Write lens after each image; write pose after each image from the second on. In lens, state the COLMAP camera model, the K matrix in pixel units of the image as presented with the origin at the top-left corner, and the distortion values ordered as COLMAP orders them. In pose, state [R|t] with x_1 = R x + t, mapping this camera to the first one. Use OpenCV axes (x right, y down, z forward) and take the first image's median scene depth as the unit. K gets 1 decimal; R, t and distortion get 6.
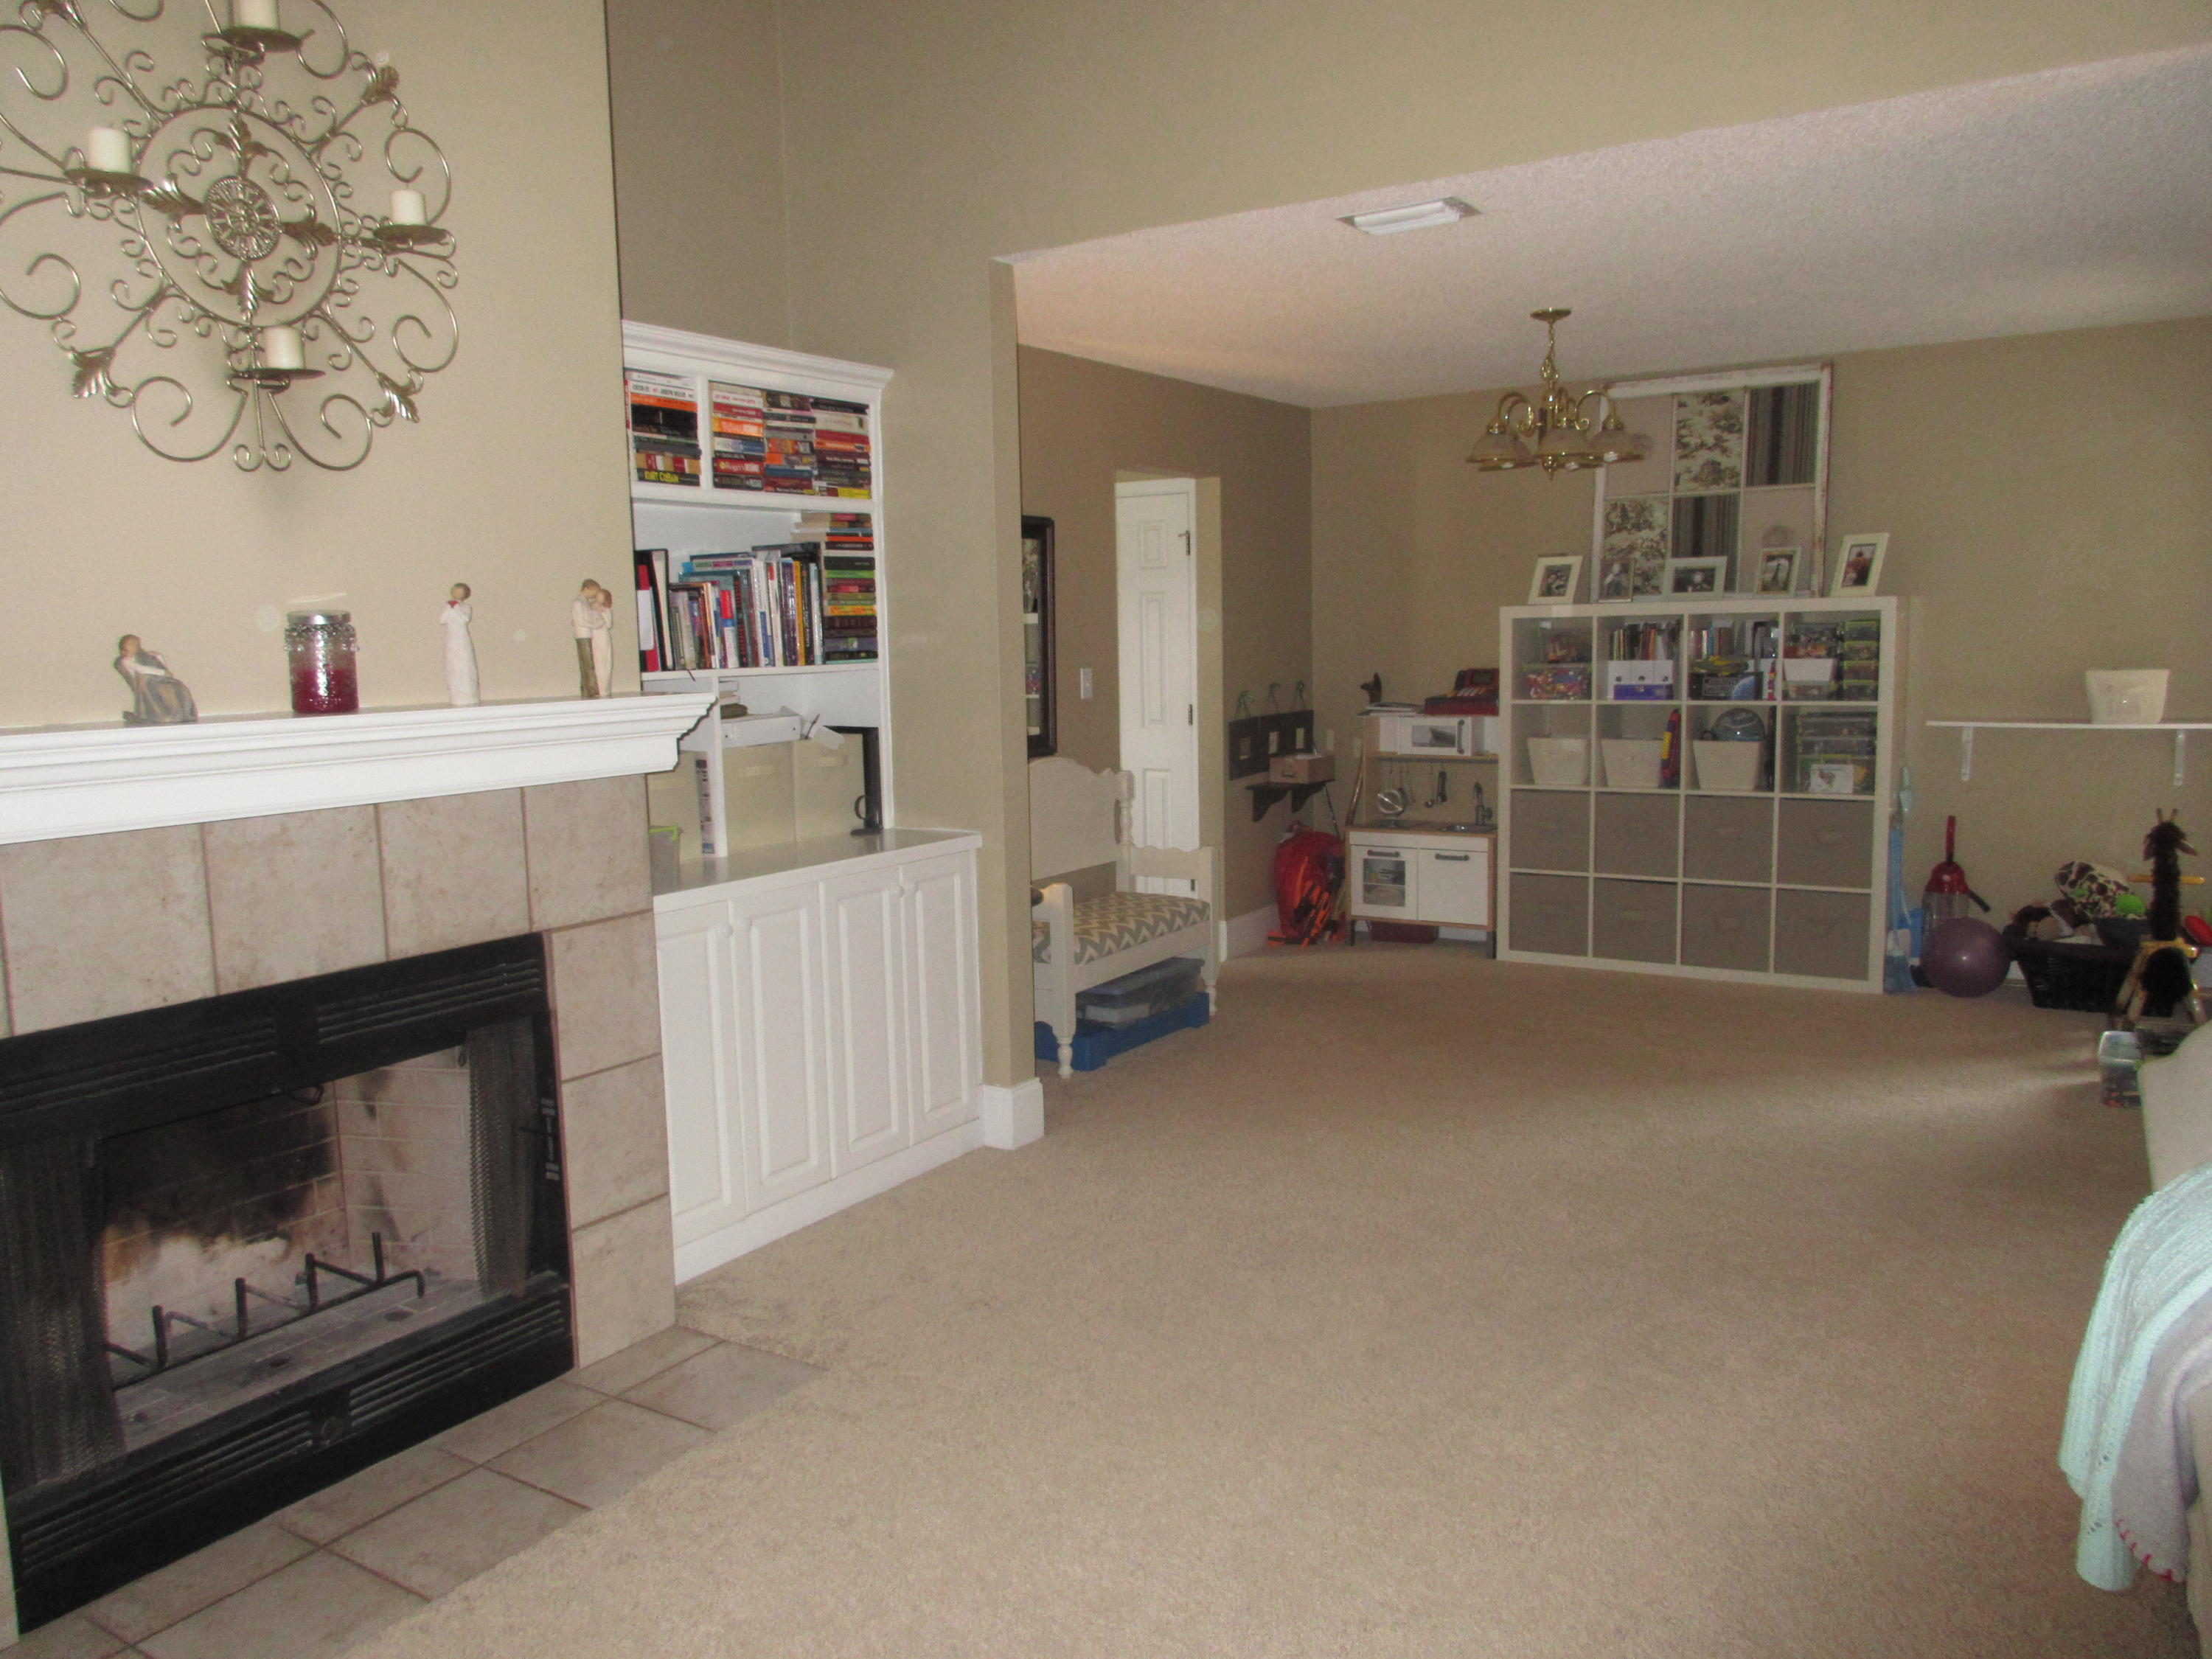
lens RADIAL K [[1647.6, 0, 1106.2], [0, 1647.6, 838.0], [0, 0, 1]] dist [0.004515, -0.018703]
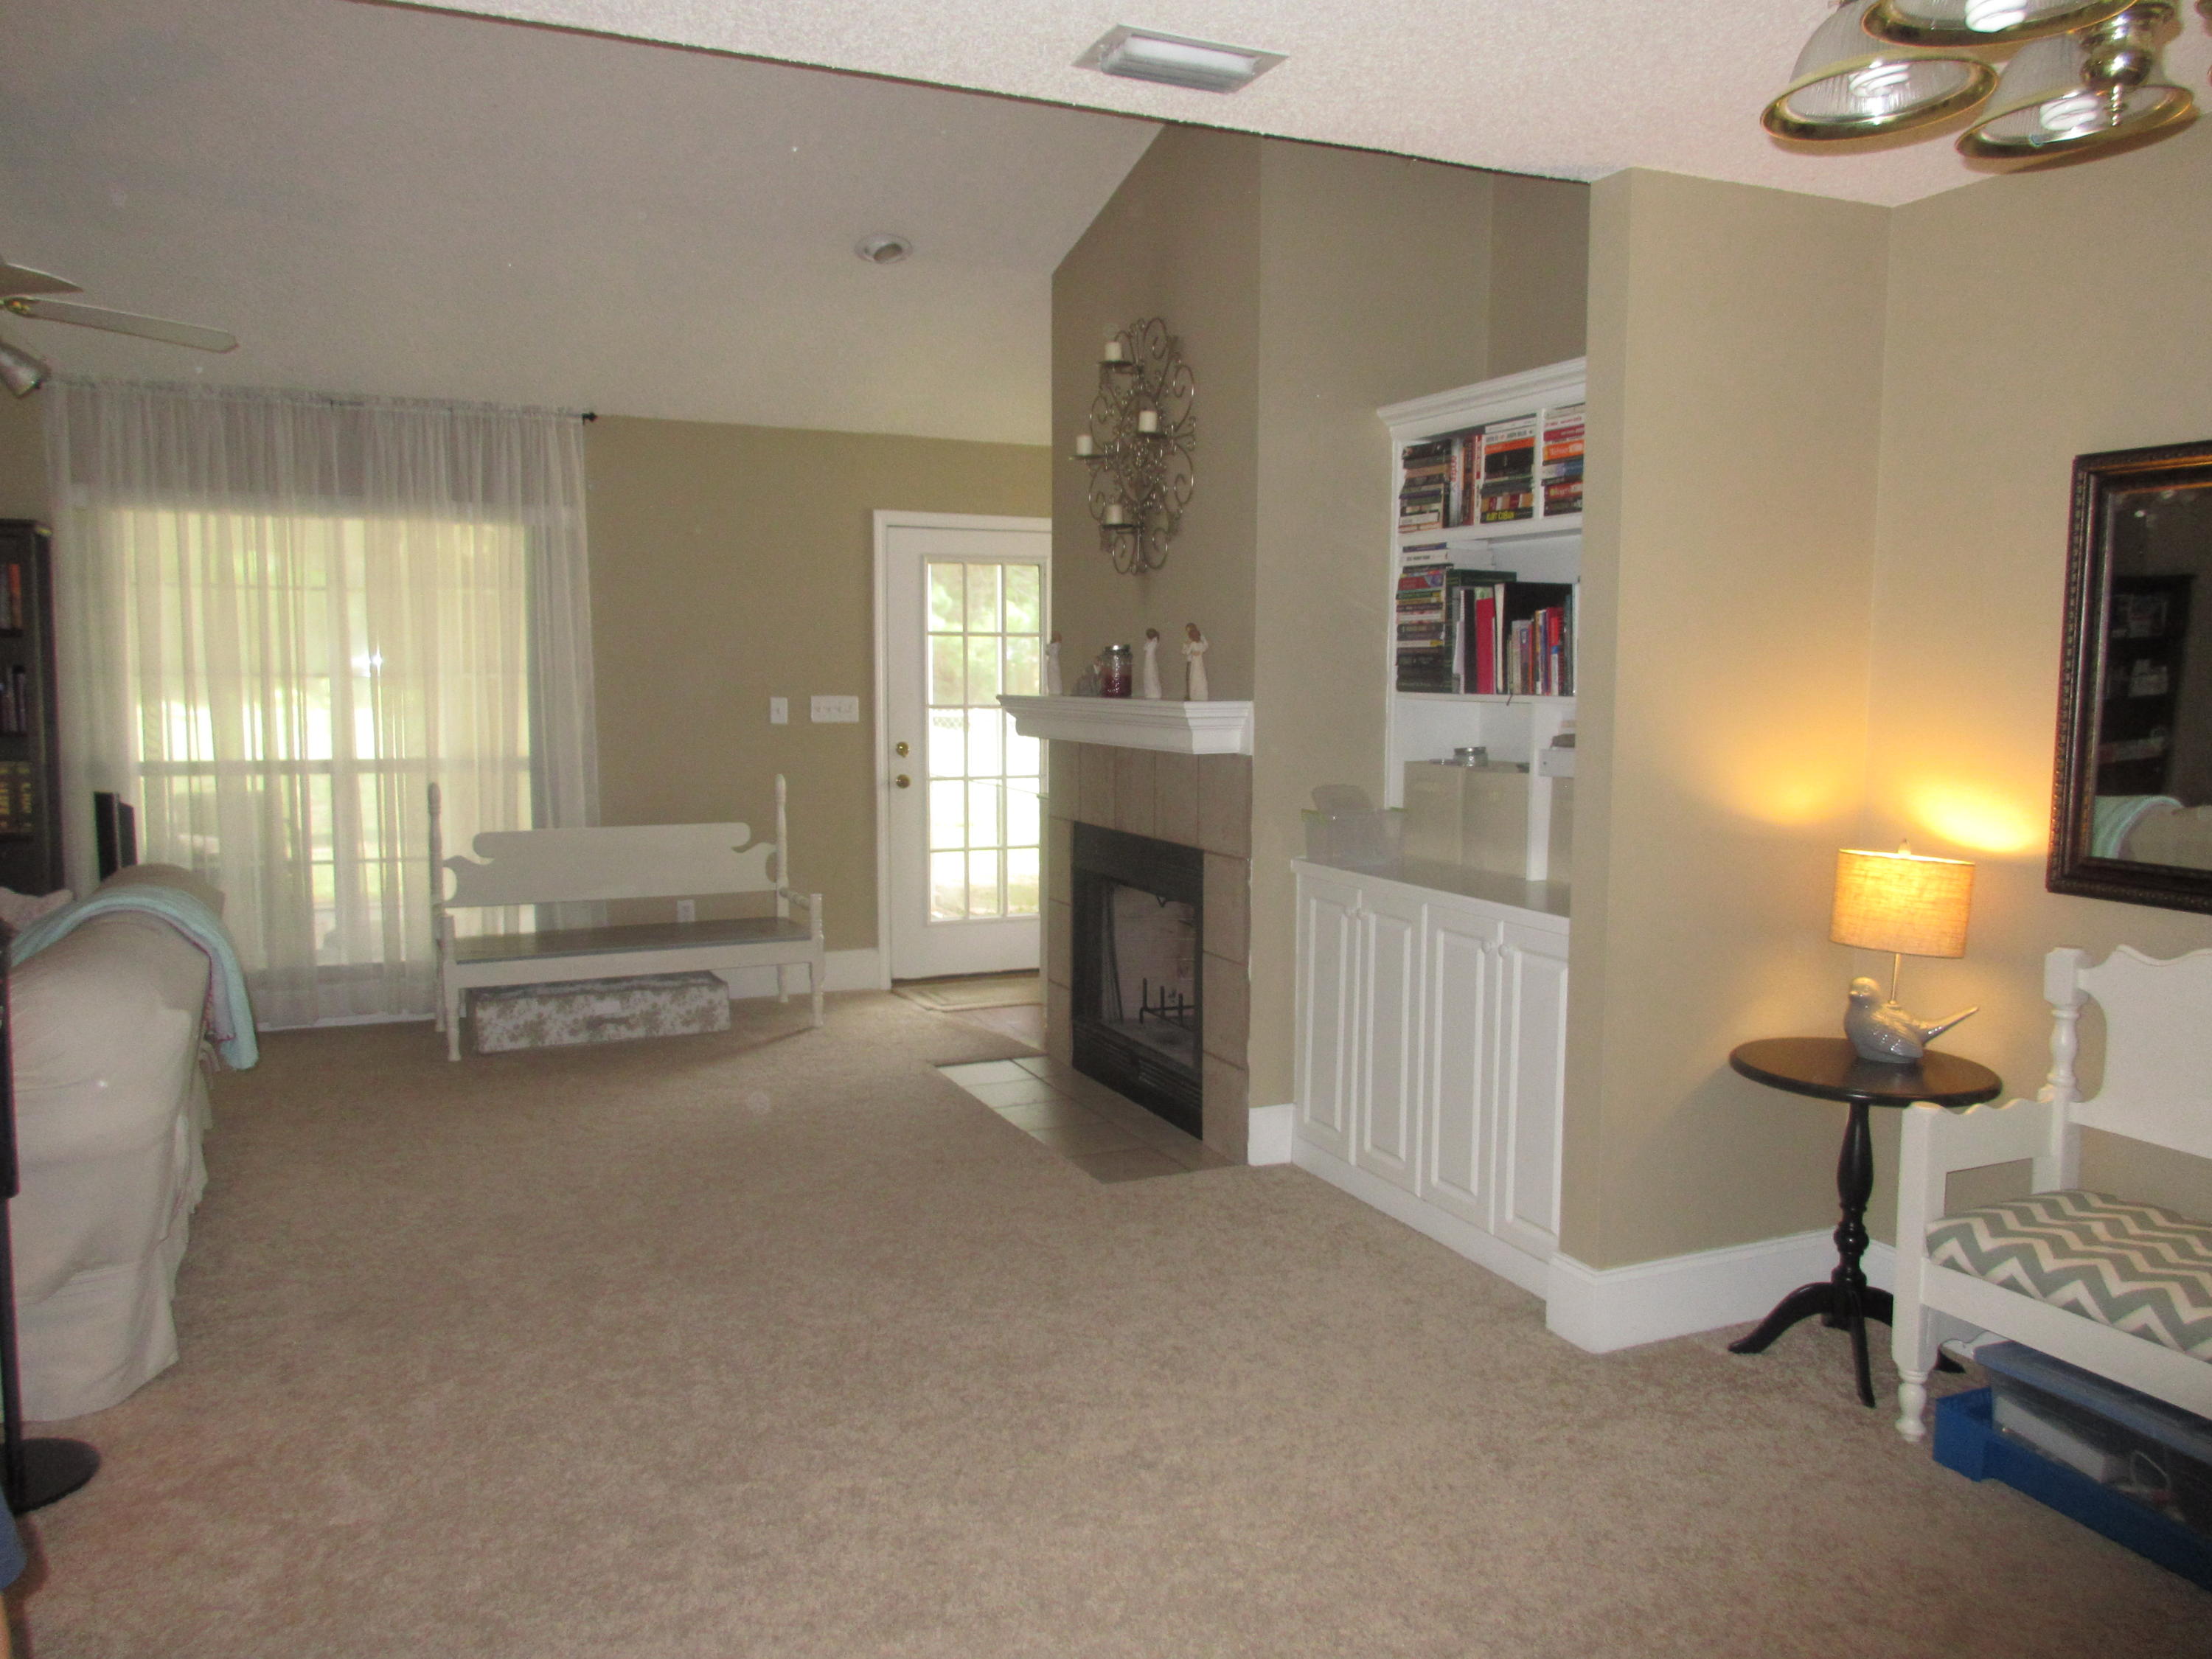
lens RADIAL K [[1647.6, 0, 1114.9], [0, 1647.6, 823.3], [0, 0, 1]] dist [0.004515, -0.018703]
pose [[-0.547107, 0.089318, -0.832283, 0.747499], [-0.107030, 0.978665, 0.175384, -0.173852], [0.830192, 0.185033, -0.525875, 1.320400]]
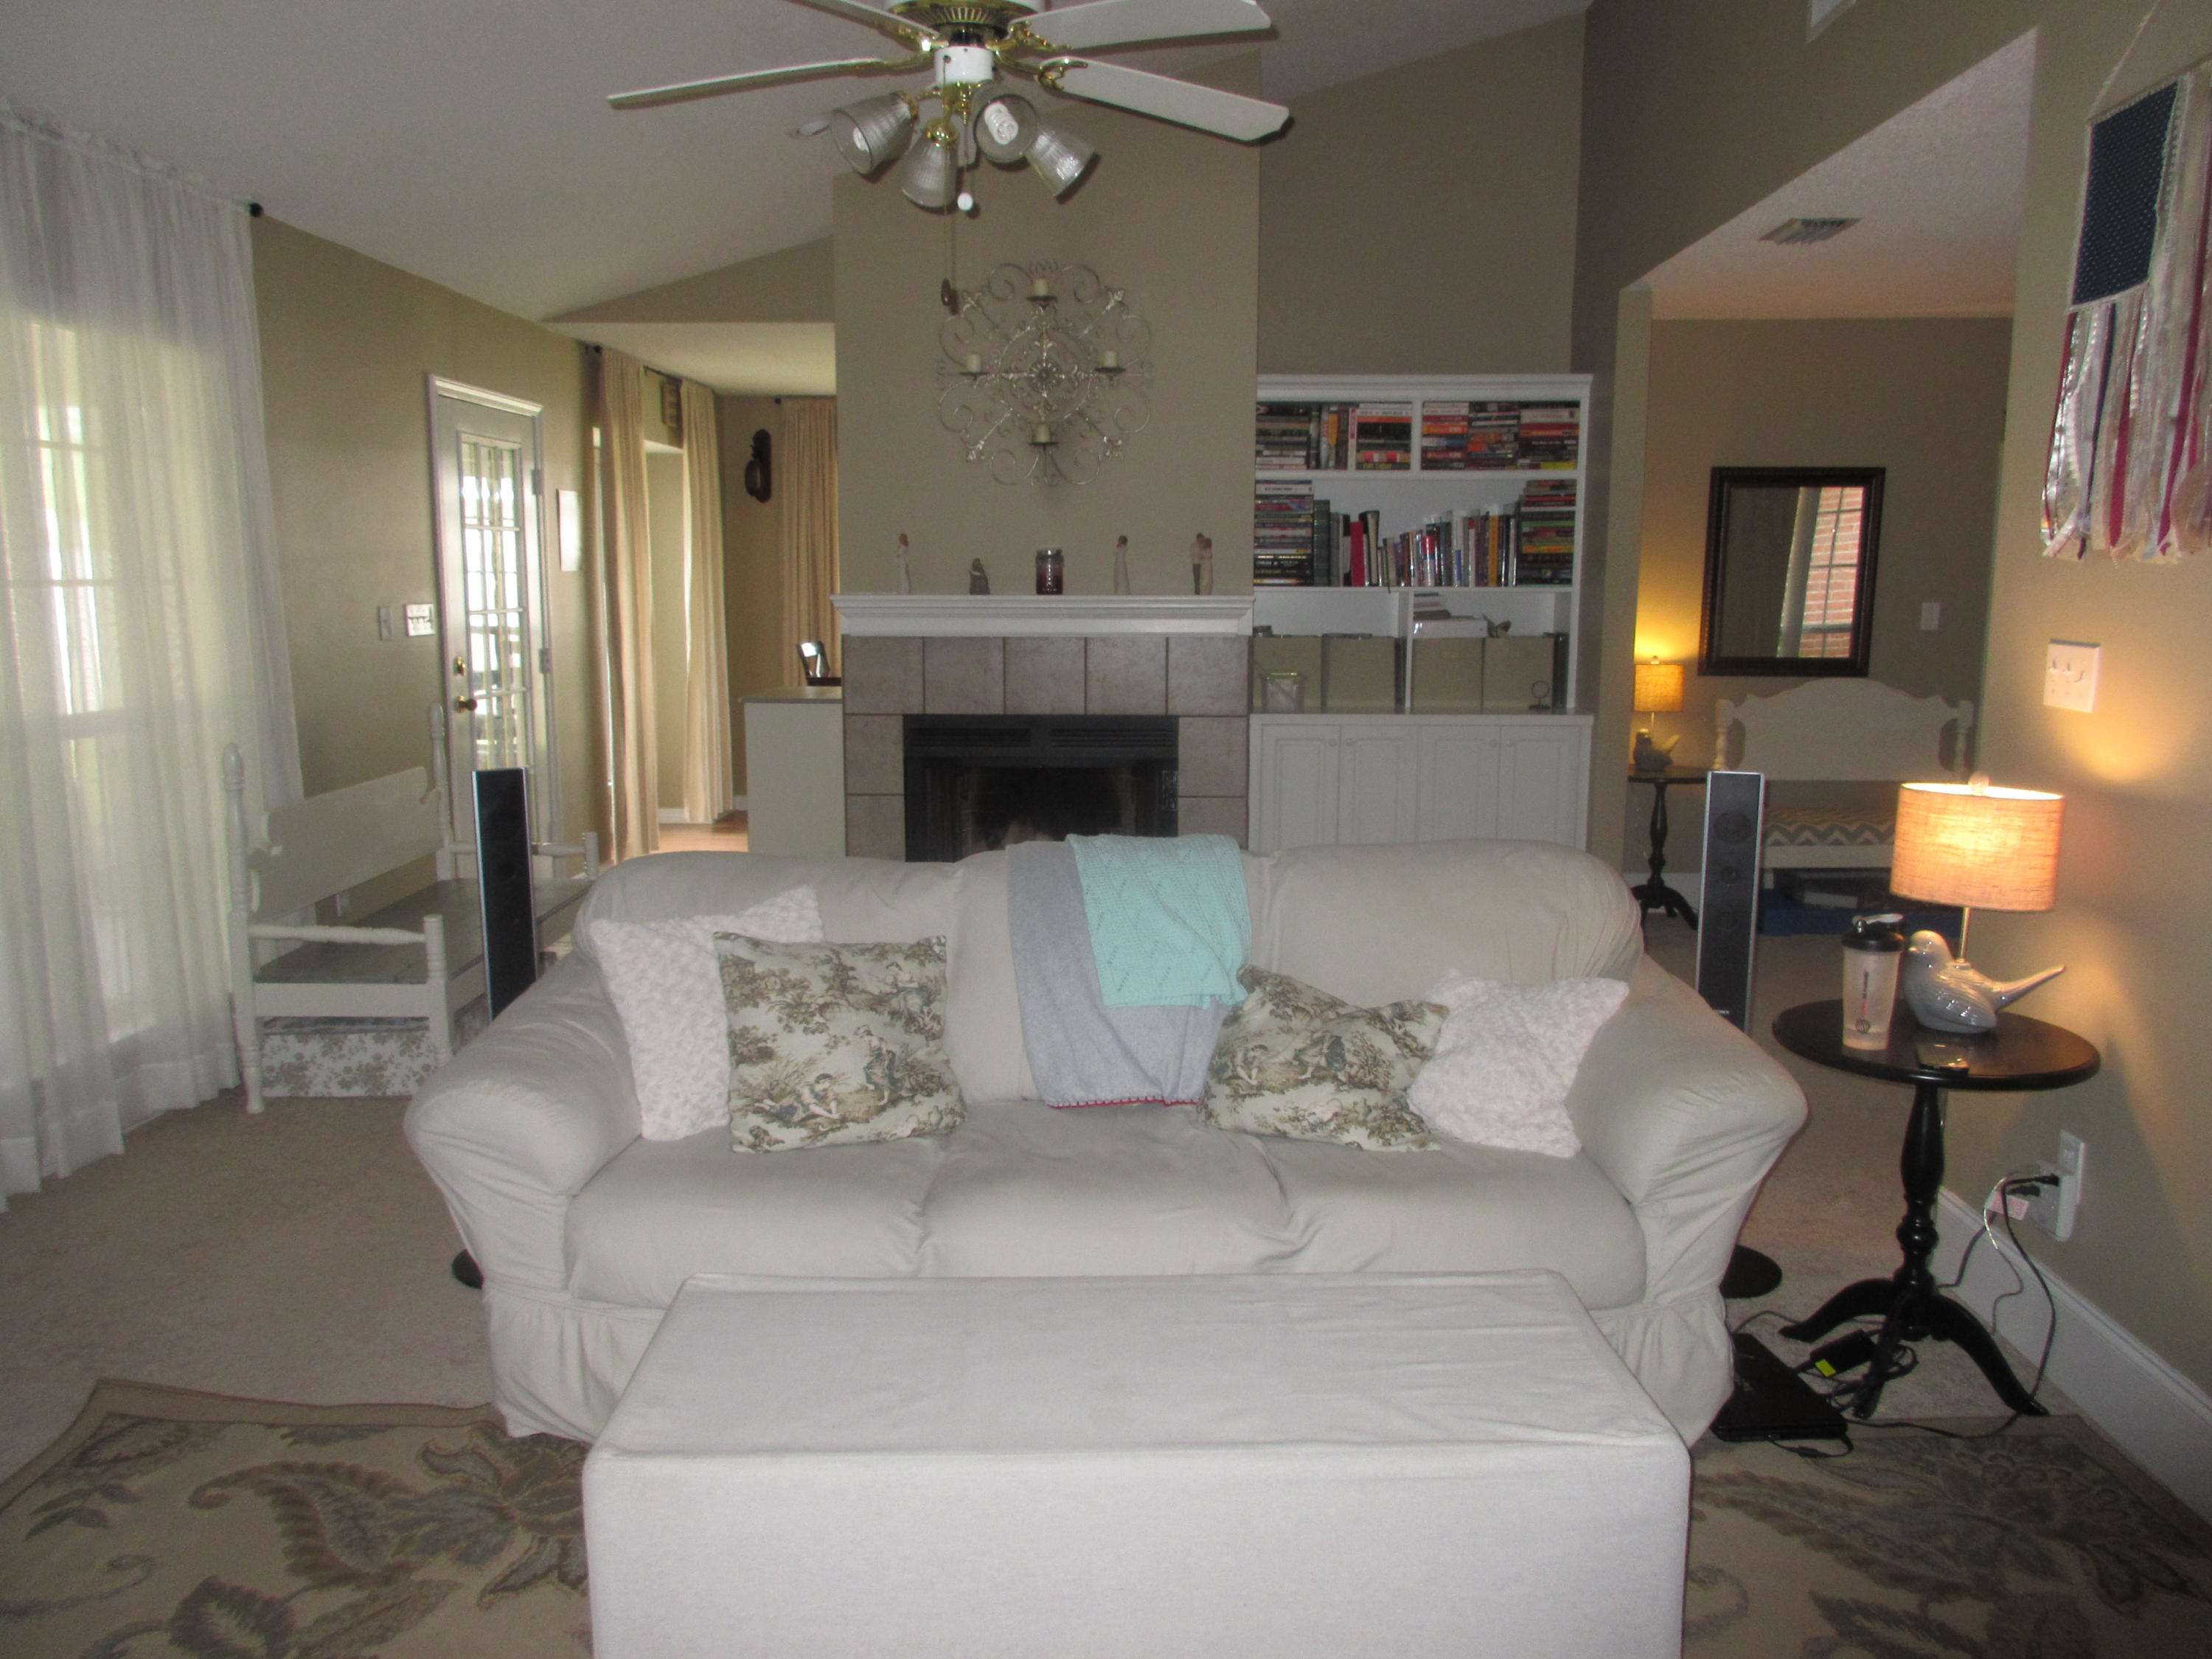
lens RADIAL K [[1647.6, 0, 1107.8], [0, 1647.6, 839.5], [0, 0, 1]] dist [0.004515, -0.018703]
pose [[0.512651, 0.149143, -0.845544, 0.965760], [-0.120423, 0.987553, 0.101179, 0.011341], [0.850110, 0.049953, 0.524231, -0.055505]]
